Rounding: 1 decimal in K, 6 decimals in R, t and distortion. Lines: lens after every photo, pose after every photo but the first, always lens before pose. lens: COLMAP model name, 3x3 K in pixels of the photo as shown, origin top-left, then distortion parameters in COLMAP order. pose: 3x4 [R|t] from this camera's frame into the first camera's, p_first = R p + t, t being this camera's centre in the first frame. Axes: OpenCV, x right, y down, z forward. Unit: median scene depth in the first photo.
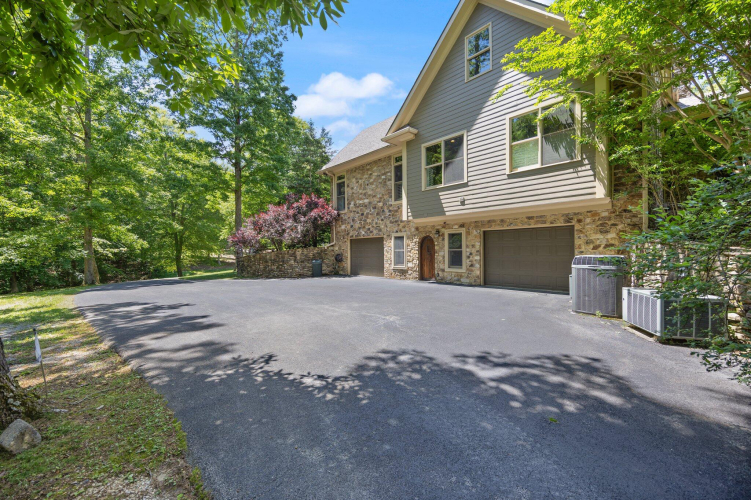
lens RADIAL K [[291.8, 0, 373.0], [0, 291.8, 251.8], [0, 0, 1]] dist [-0.003808, -0.000909]
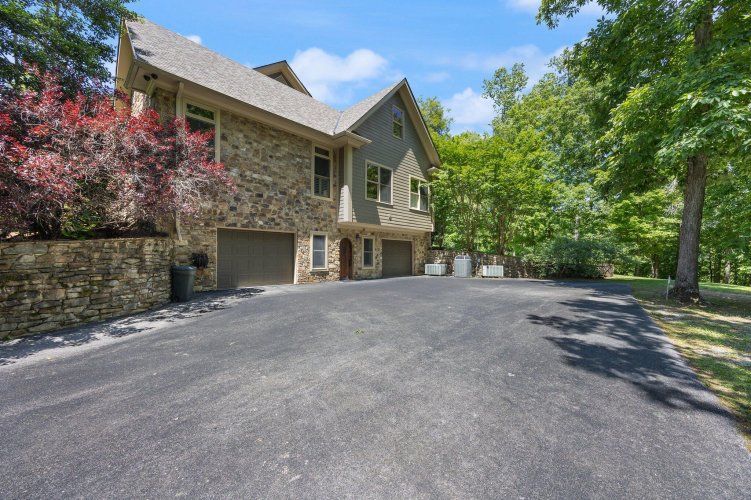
lens RADIAL K [[291.8, 0, 373.0], [0, 291.8, 255.1], [0, 0, 1]] dist [-0.003808, -0.000909]
pose [[-0.064358, 0.015693, 0.997803, -0.894970], [-0.002049, 0.999872, -0.015858, 0.024585], [-0.997925, -0.003065, -0.064318, 0.963592]]
